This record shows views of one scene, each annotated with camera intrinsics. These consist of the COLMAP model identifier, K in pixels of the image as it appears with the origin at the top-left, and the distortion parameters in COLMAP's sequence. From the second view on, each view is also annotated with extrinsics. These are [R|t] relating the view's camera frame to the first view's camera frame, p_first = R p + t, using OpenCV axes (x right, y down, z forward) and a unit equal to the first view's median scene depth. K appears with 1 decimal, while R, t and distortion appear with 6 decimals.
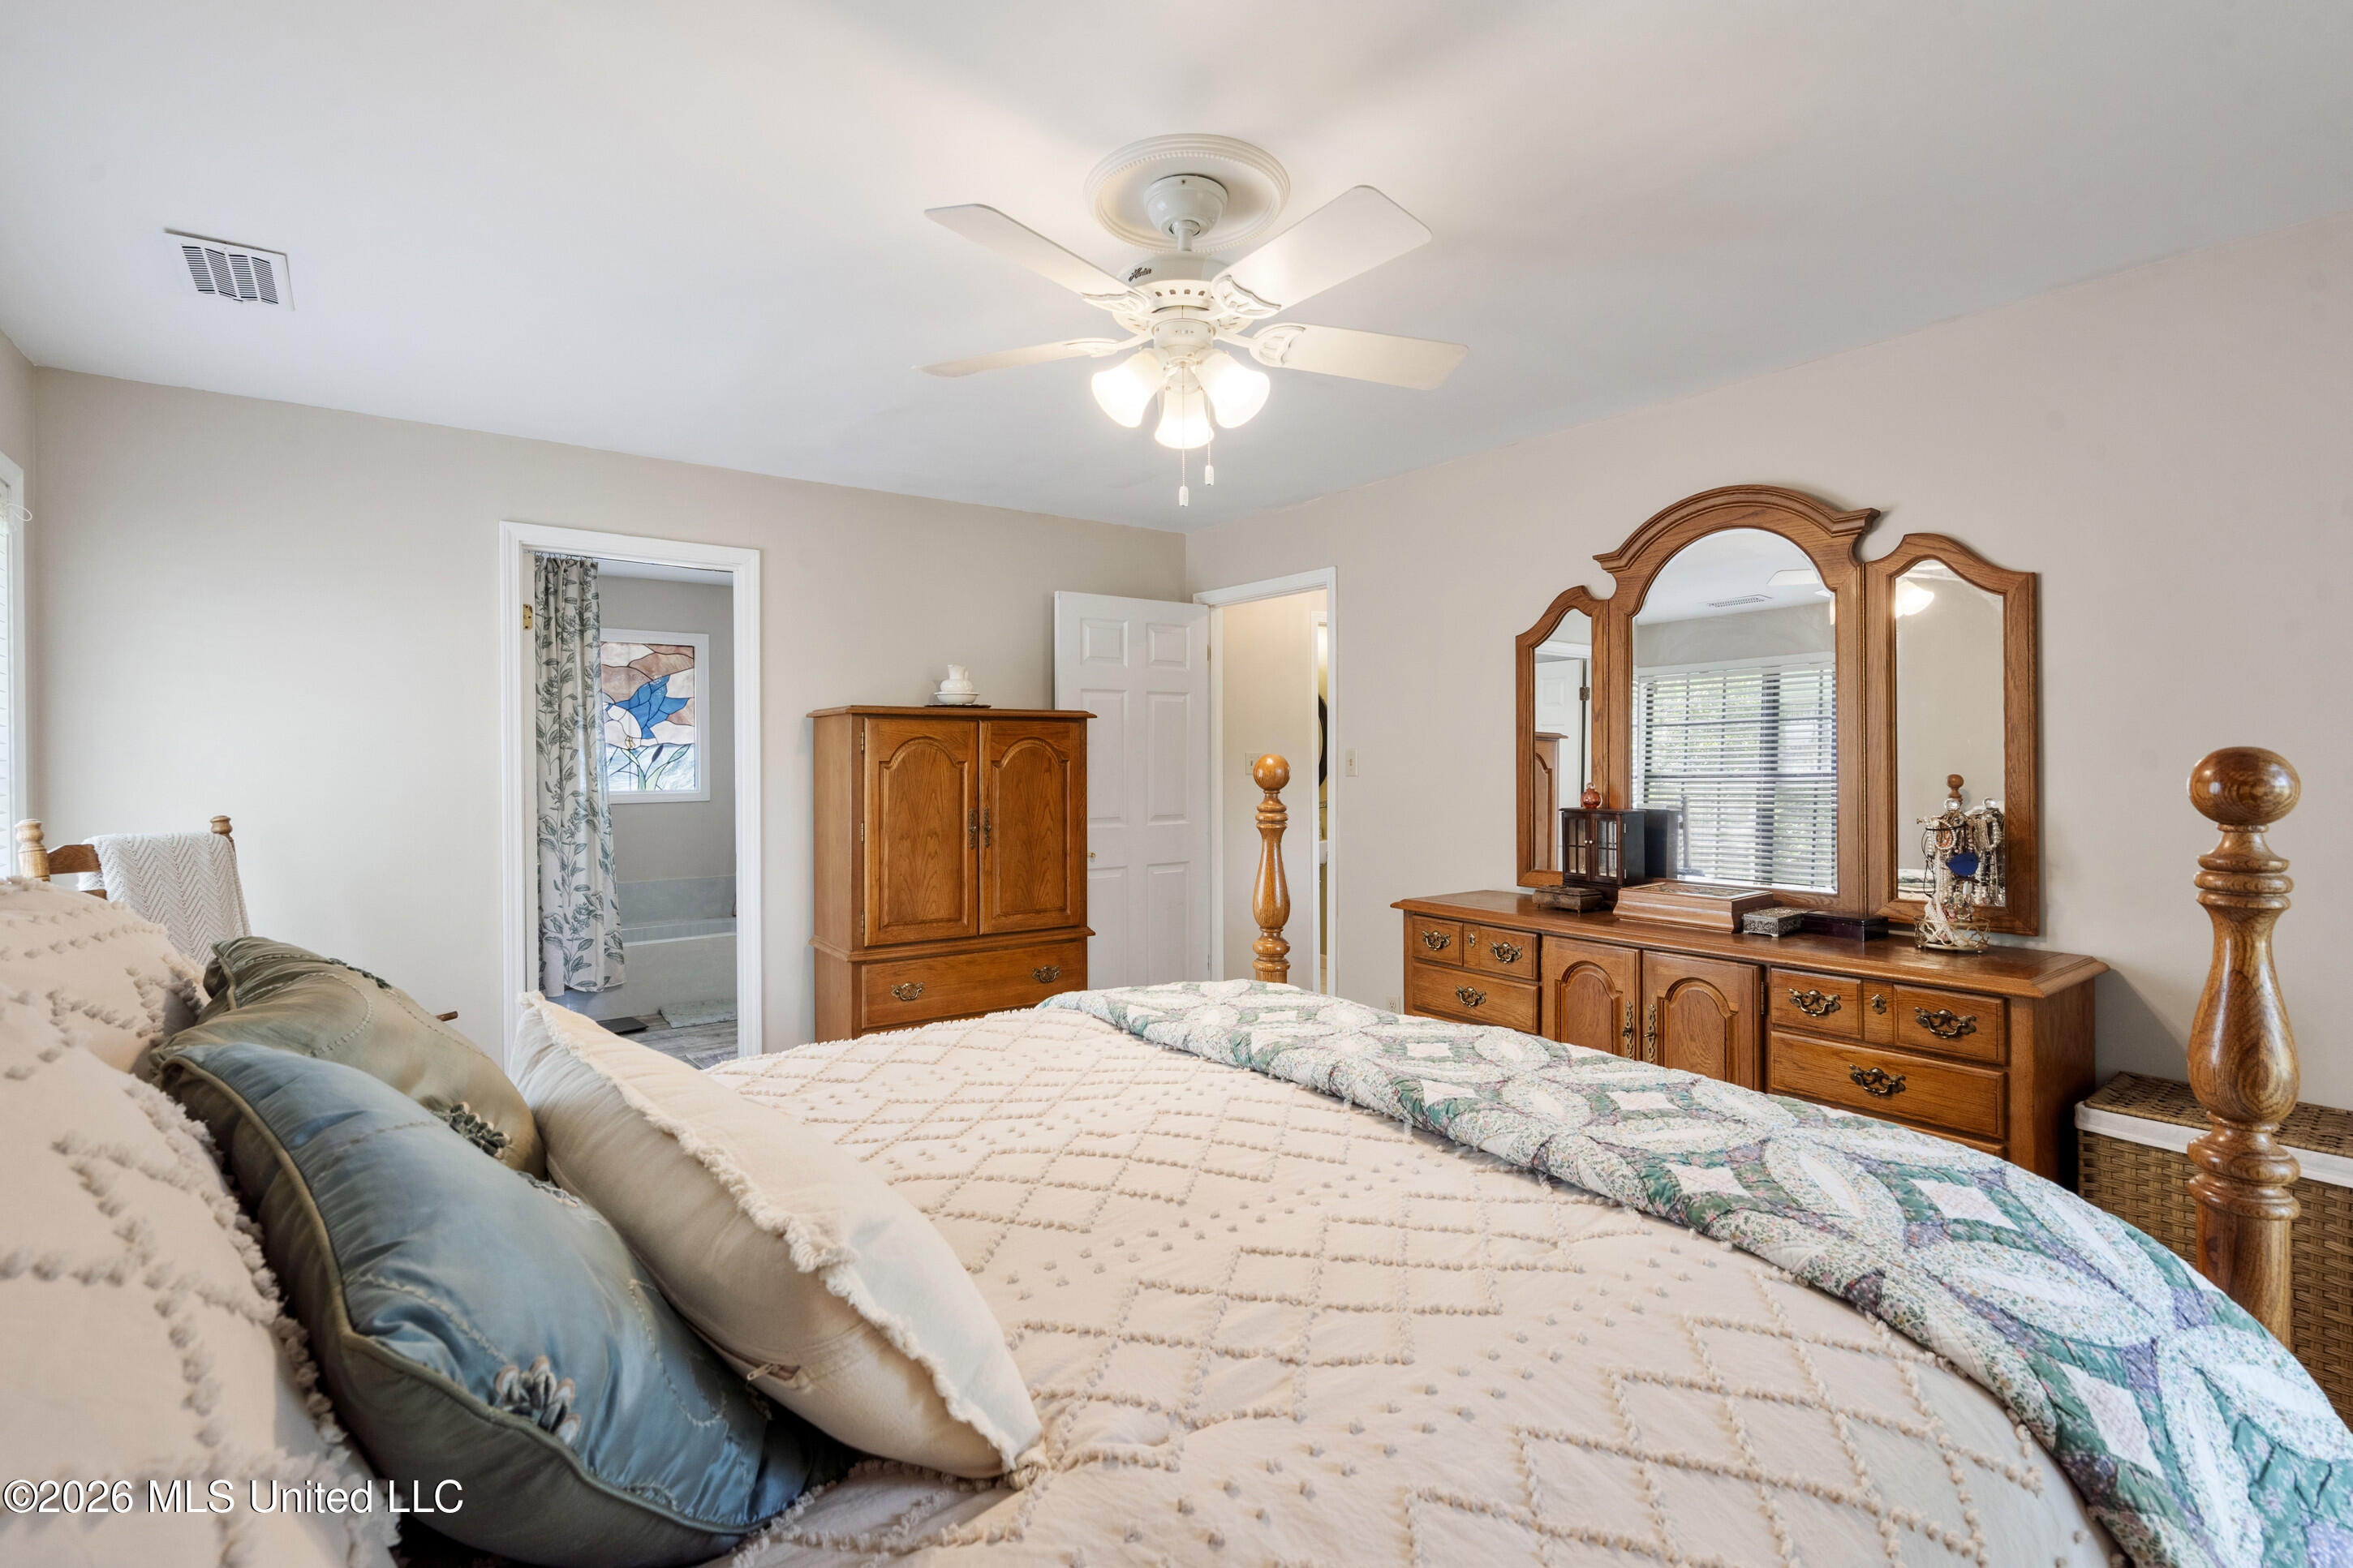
lens RADIAL K [[1068.7, 0, 1176.5], [0, 1068.7, 772.7], [0, 0, 1]] dist [0.000863, -0.000182]
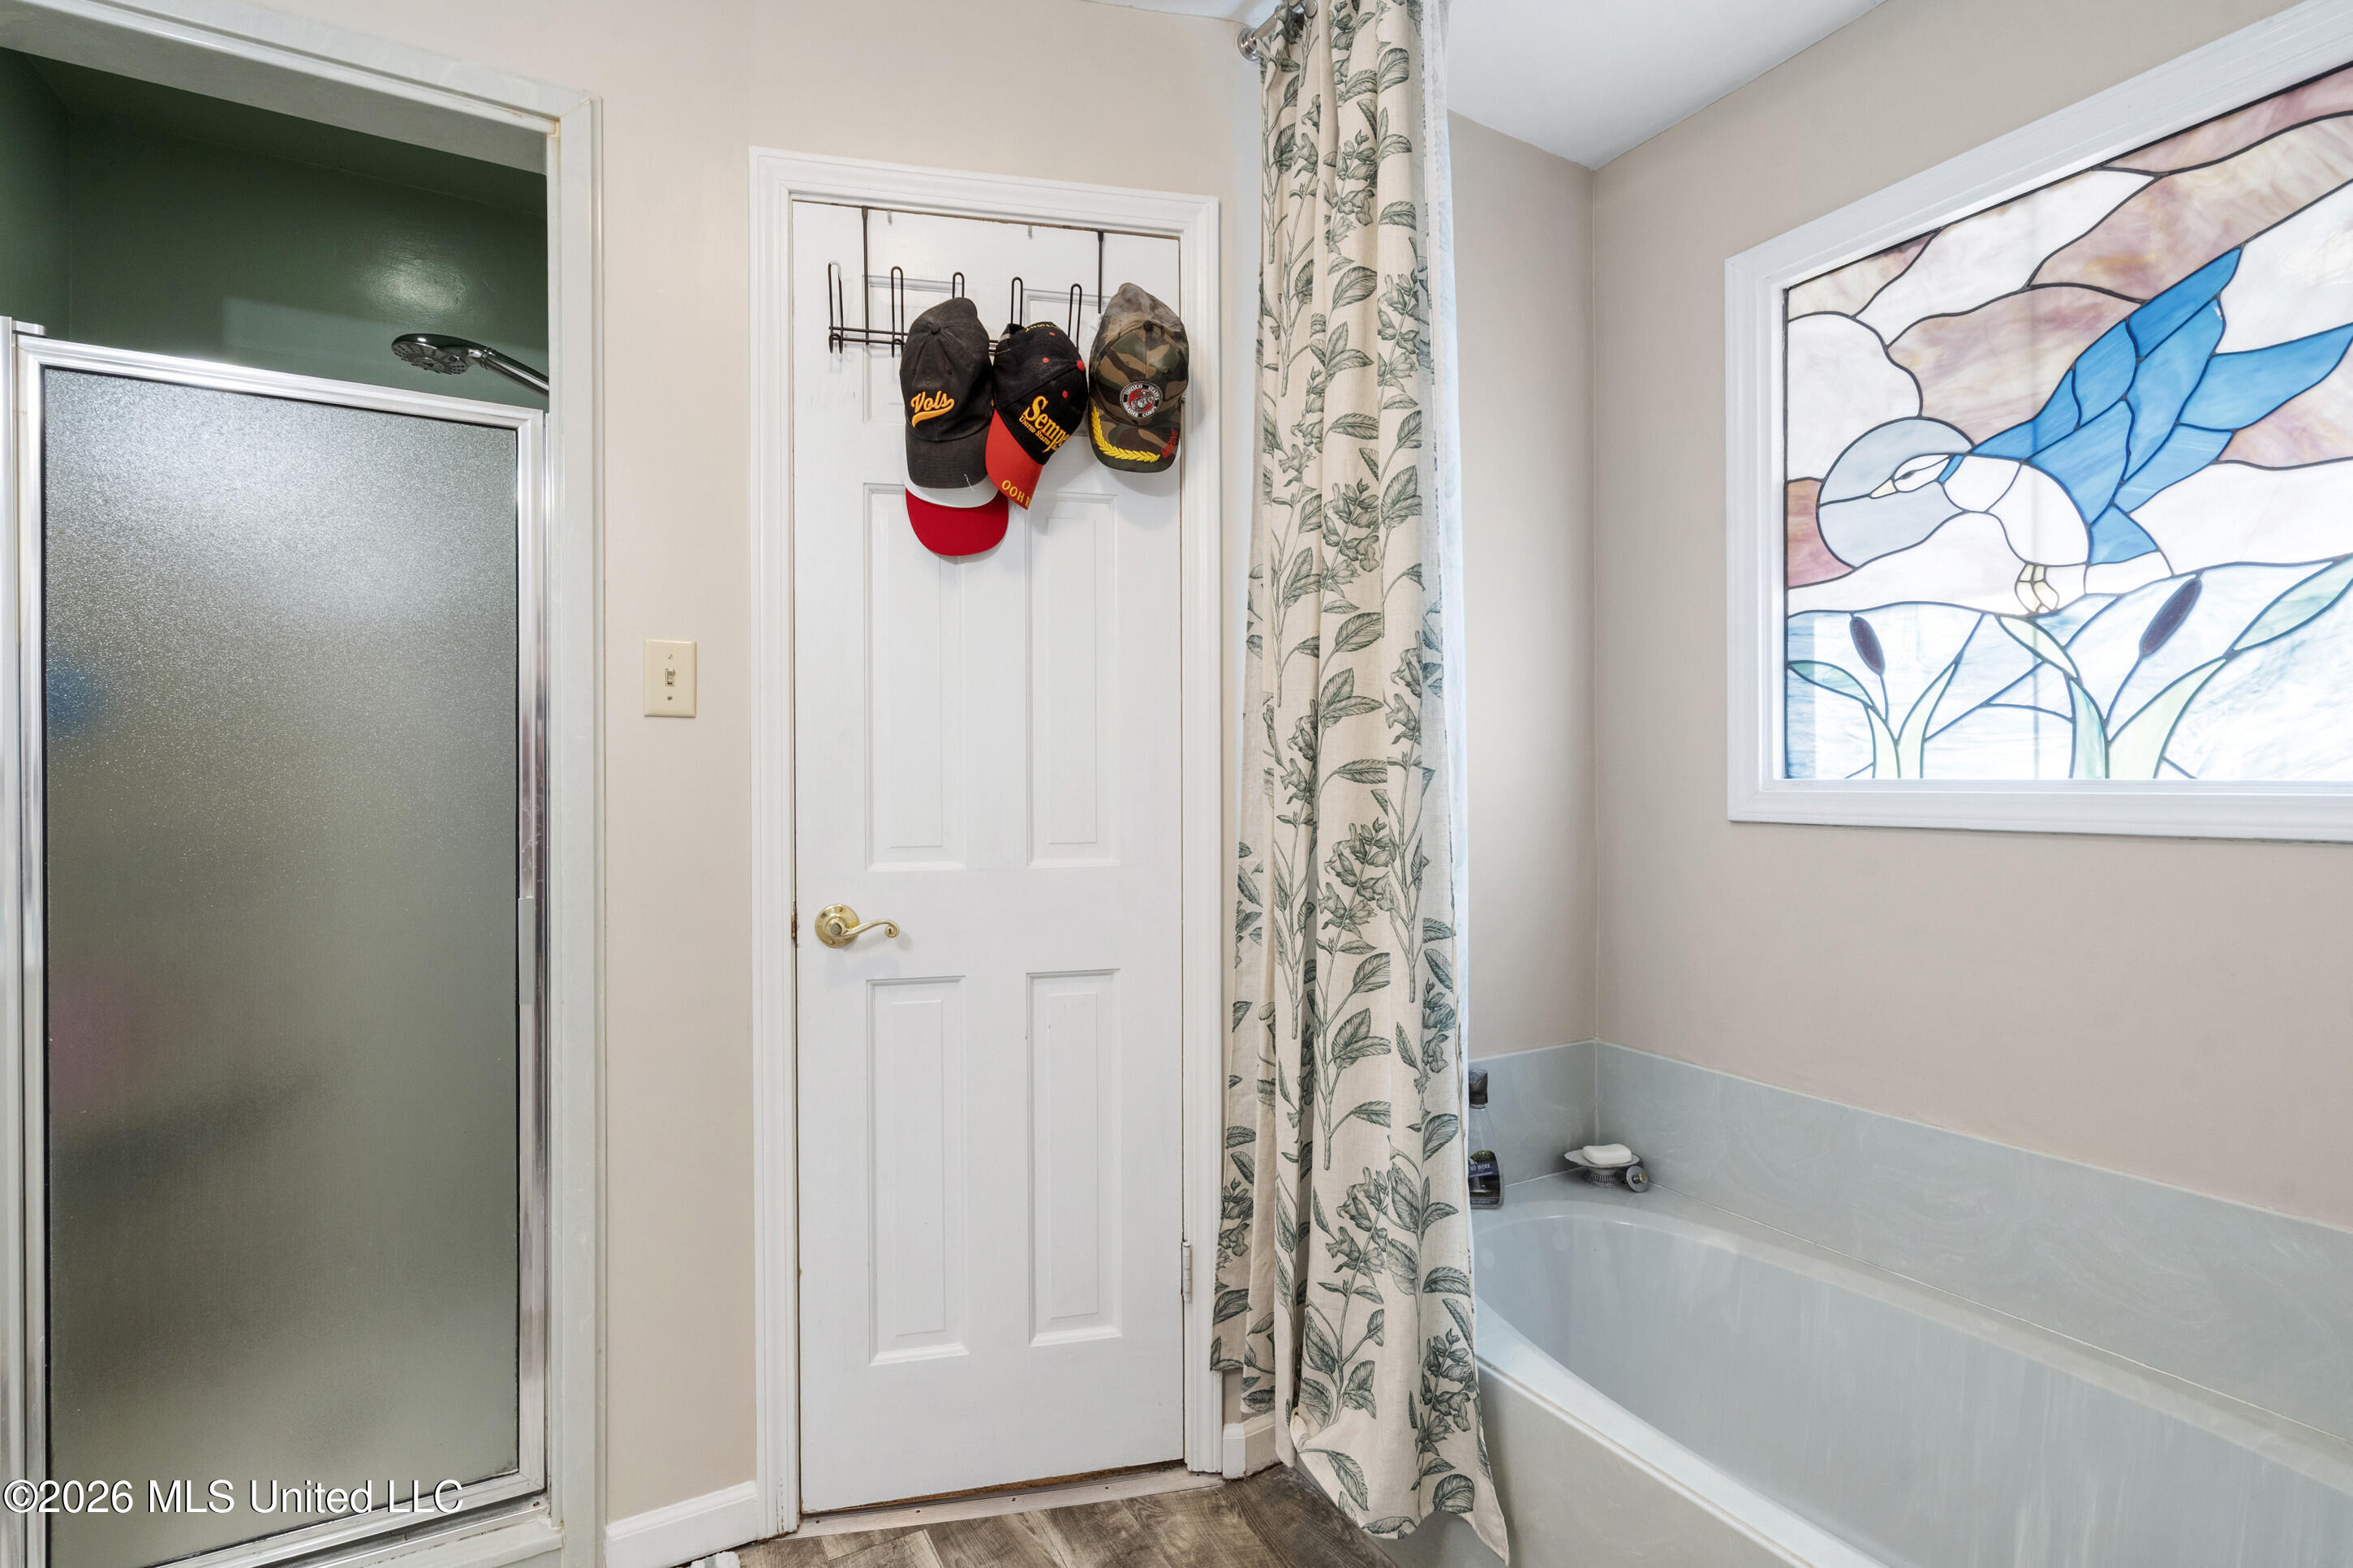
lens RADIAL K [[1068.7, 0, 1175.5], [0, 1068.7, 784.4], [0, 0, 1]] dist [0.000863, -0.000182]
pose [[-0.119439, 0.005527, -0.992826, -0.235929], [-0.009132, 0.999936, 0.006665, 0.018146], [0.992800, 0.009862, -0.119381, 0.826596]]
